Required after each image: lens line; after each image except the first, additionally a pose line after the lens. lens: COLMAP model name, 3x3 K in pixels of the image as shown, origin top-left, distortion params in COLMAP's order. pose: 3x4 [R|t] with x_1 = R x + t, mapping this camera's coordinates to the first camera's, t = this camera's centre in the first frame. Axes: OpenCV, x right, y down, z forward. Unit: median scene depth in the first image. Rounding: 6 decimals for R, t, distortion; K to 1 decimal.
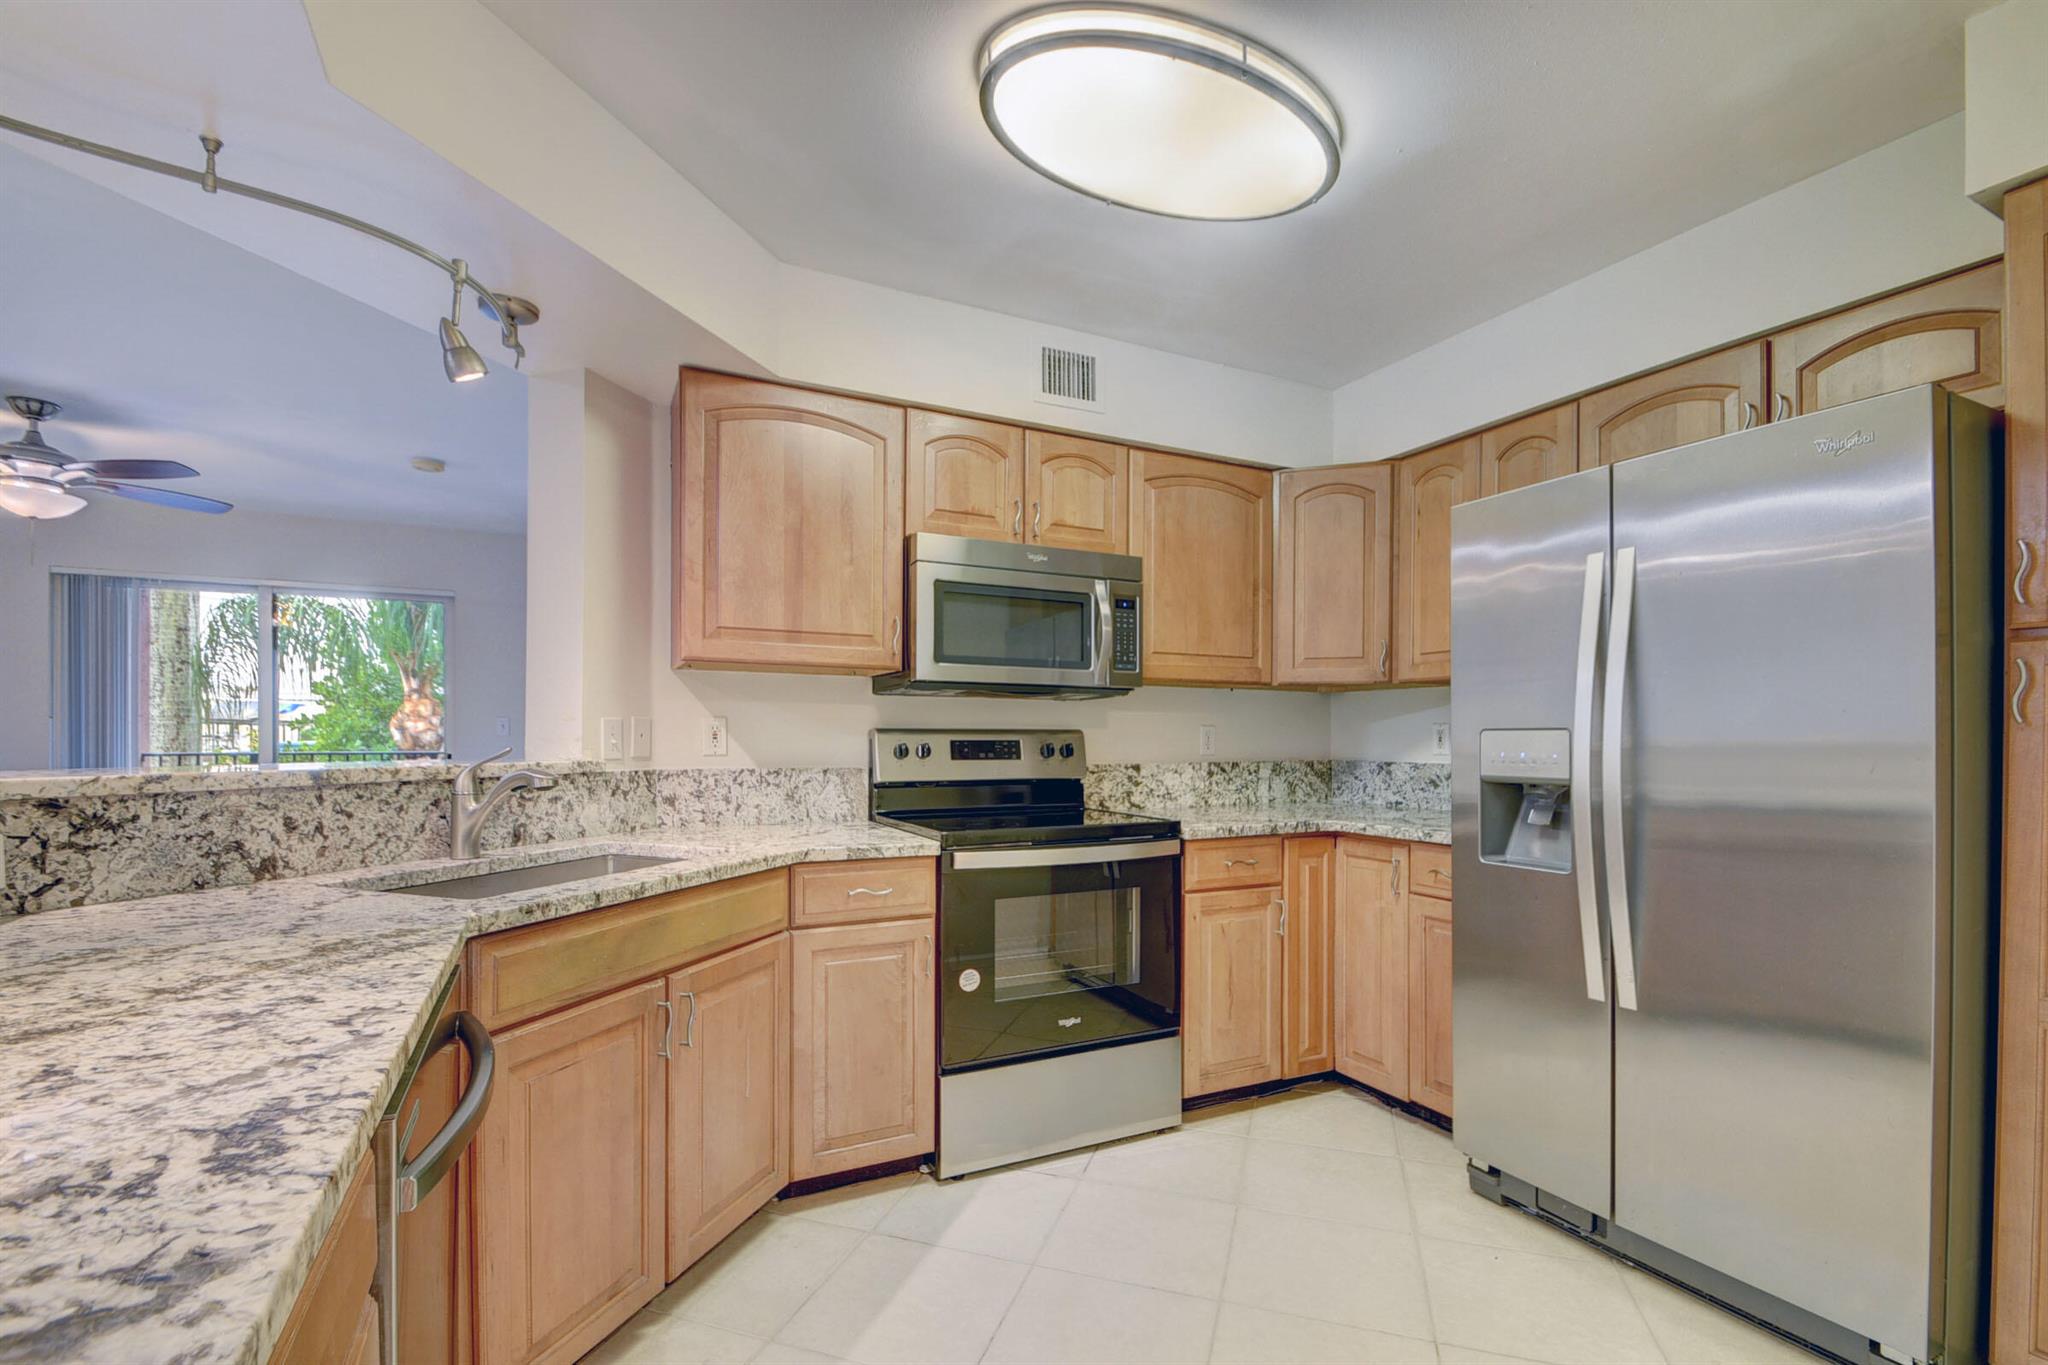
lens RADIAL K [[905.1, 0, 1015.9], [0, 905.1, 738.3], [0, 0, 1]] dist [-0.001219, -0.008299]
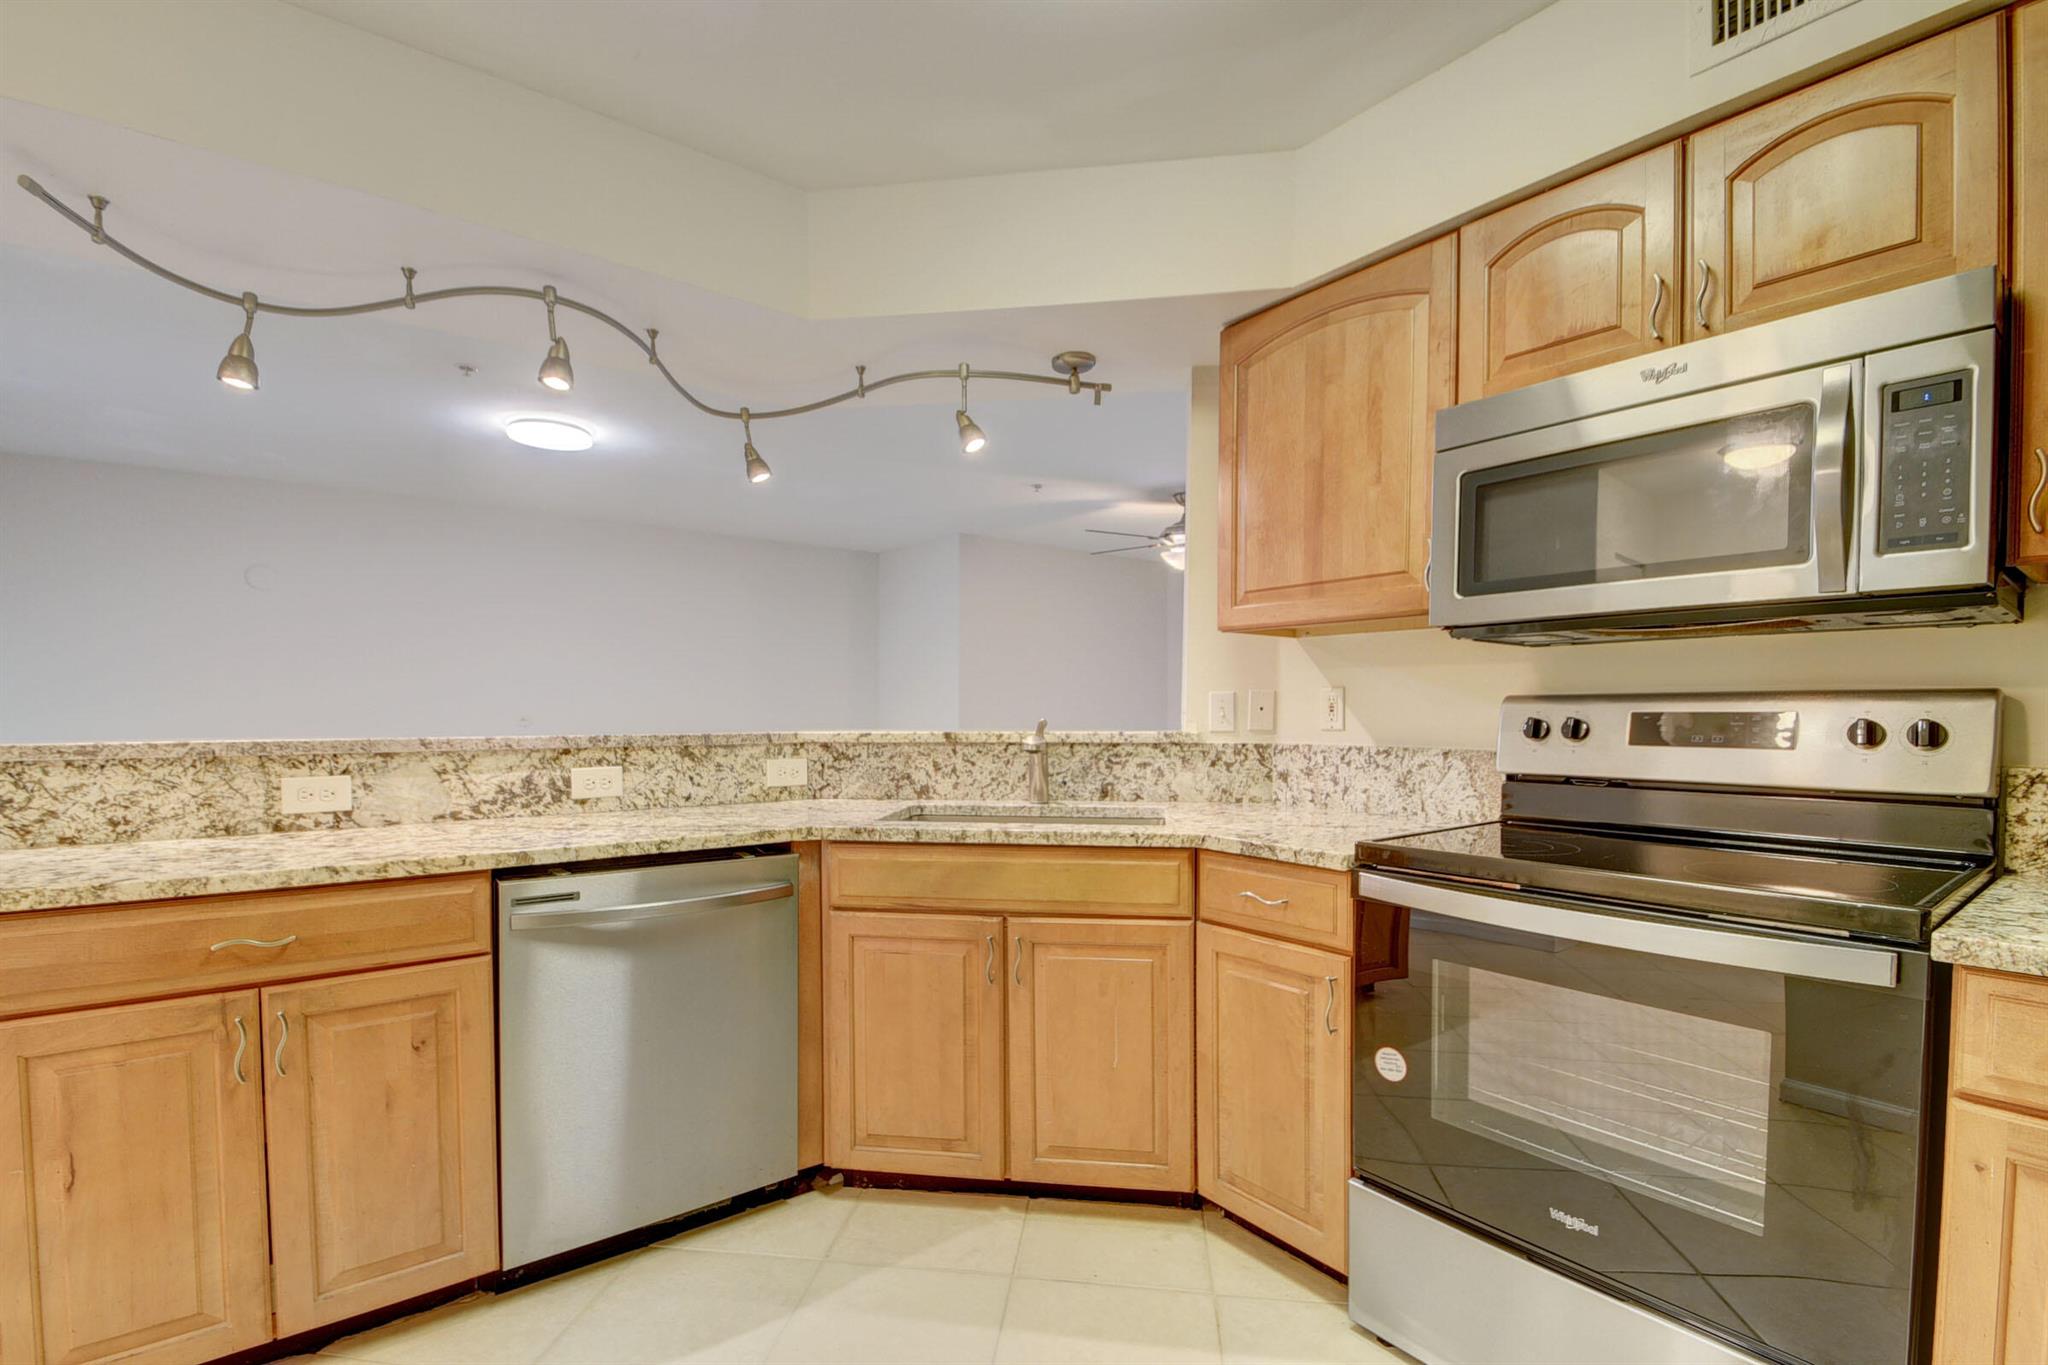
lens RADIAL K [[905.1, 0, 1017.6], [0, 905.1, 743.7], [0, 0, 1]] dist [-0.001219, -0.008299]
pose [[0.185565, 0.031283, -0.982134, 0.527899], [0.001903, 0.999480, 0.032195, 0.003009], [0.982630, -0.007843, 0.185409, 0.566331]]
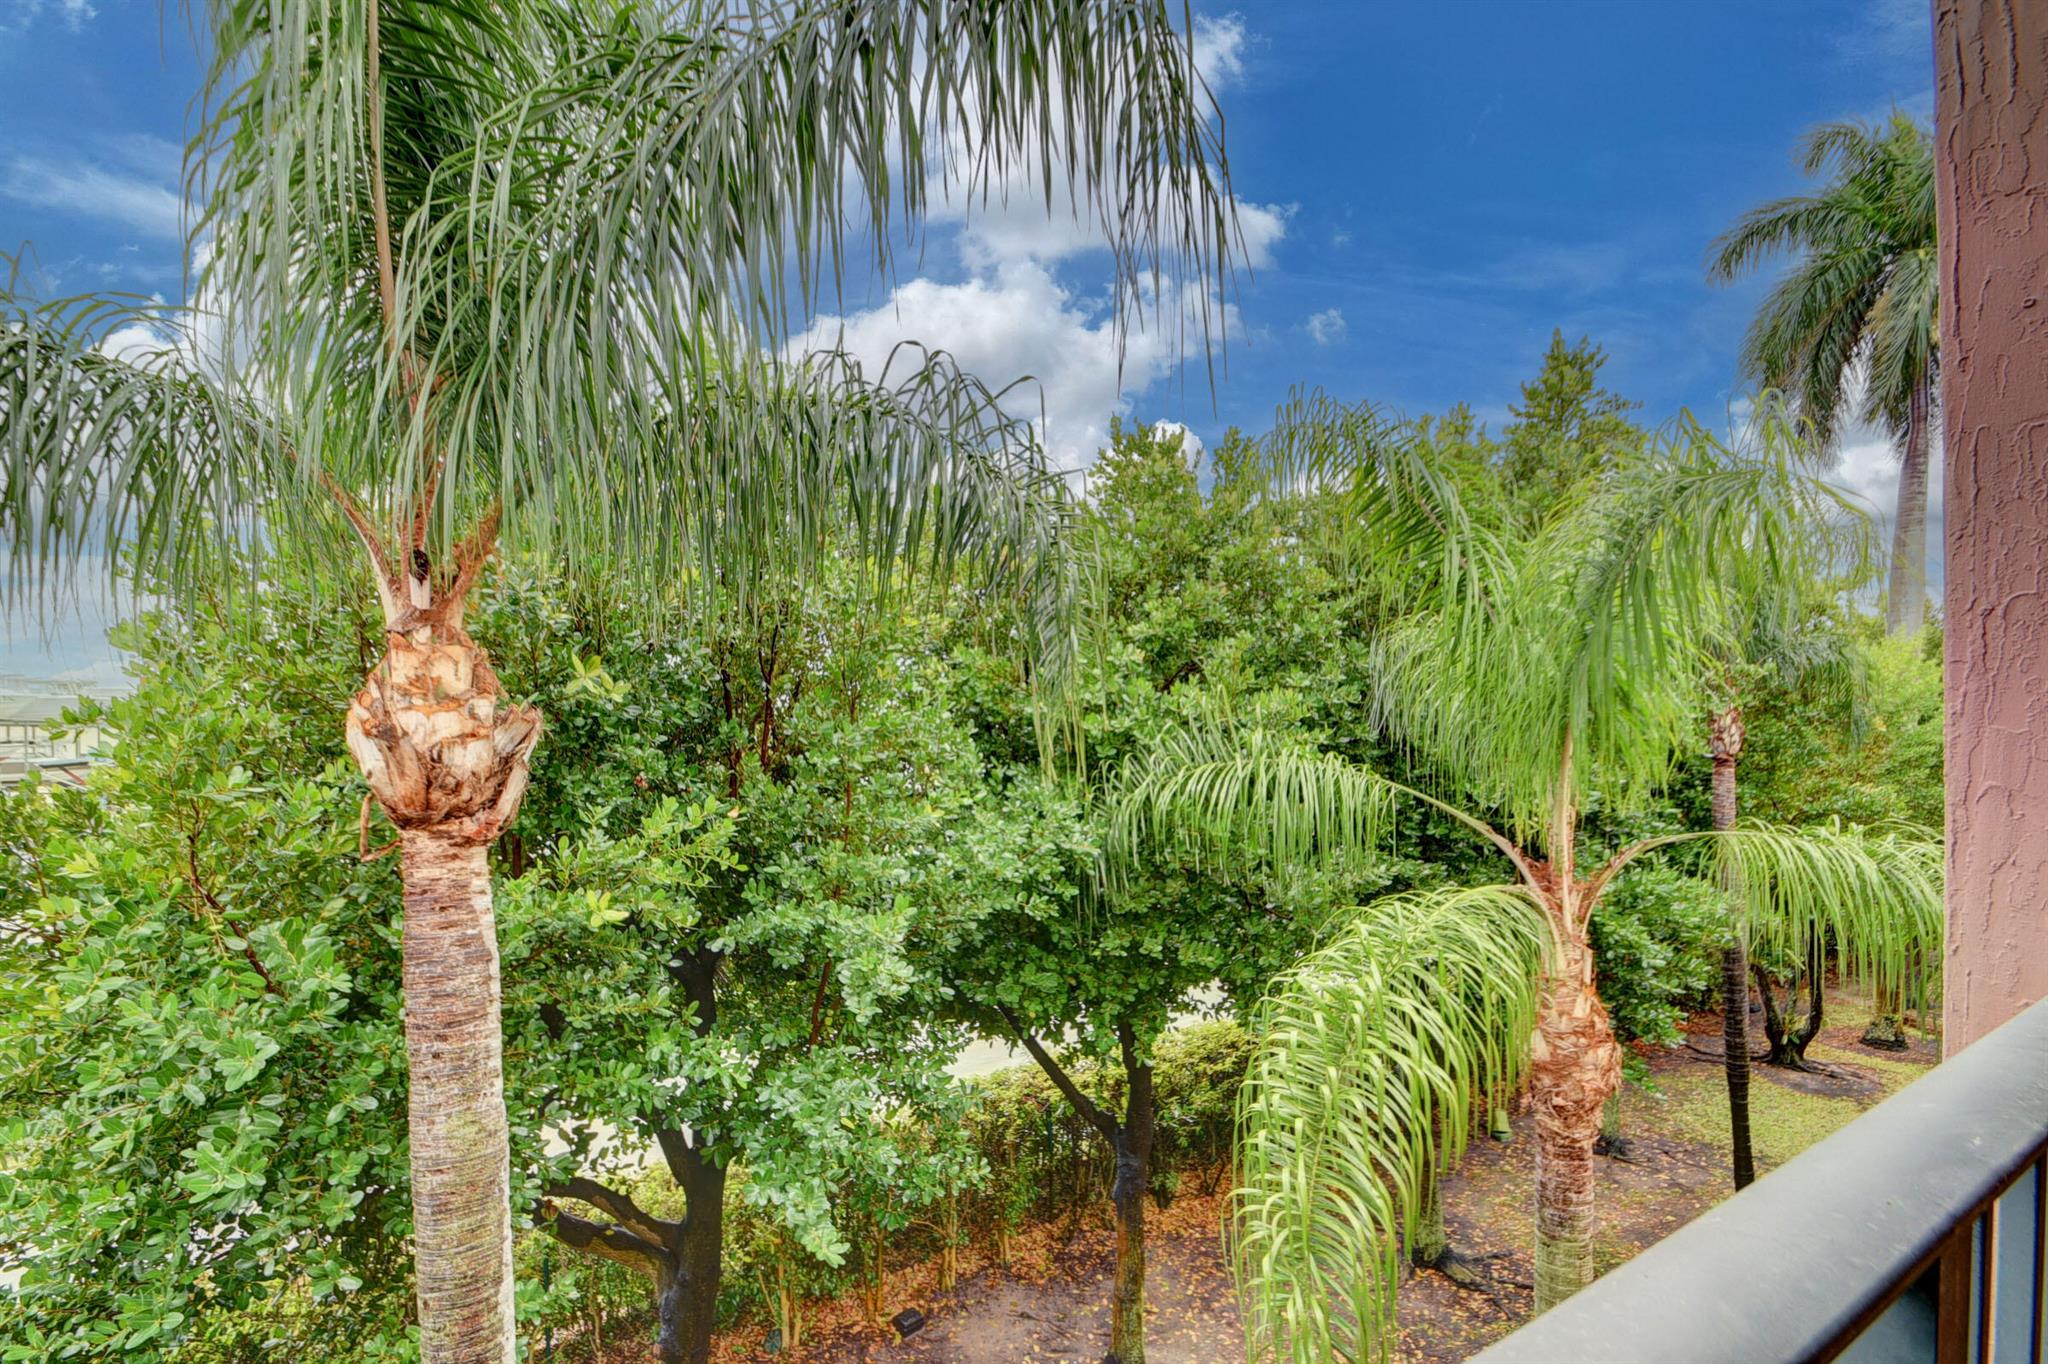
lens RADIAL K [[905.1, 0, 1023.7], [0, 905.1, 740.9], [0, 0, 1]] dist [-0.001219, -0.008299]
pose [[0.994775, -0.014349, 0.101083, -2.198866], [0.013130, 0.999833, 0.012715, -0.041968], [-0.101248, -0.011322, 0.994797, 2.971158]]
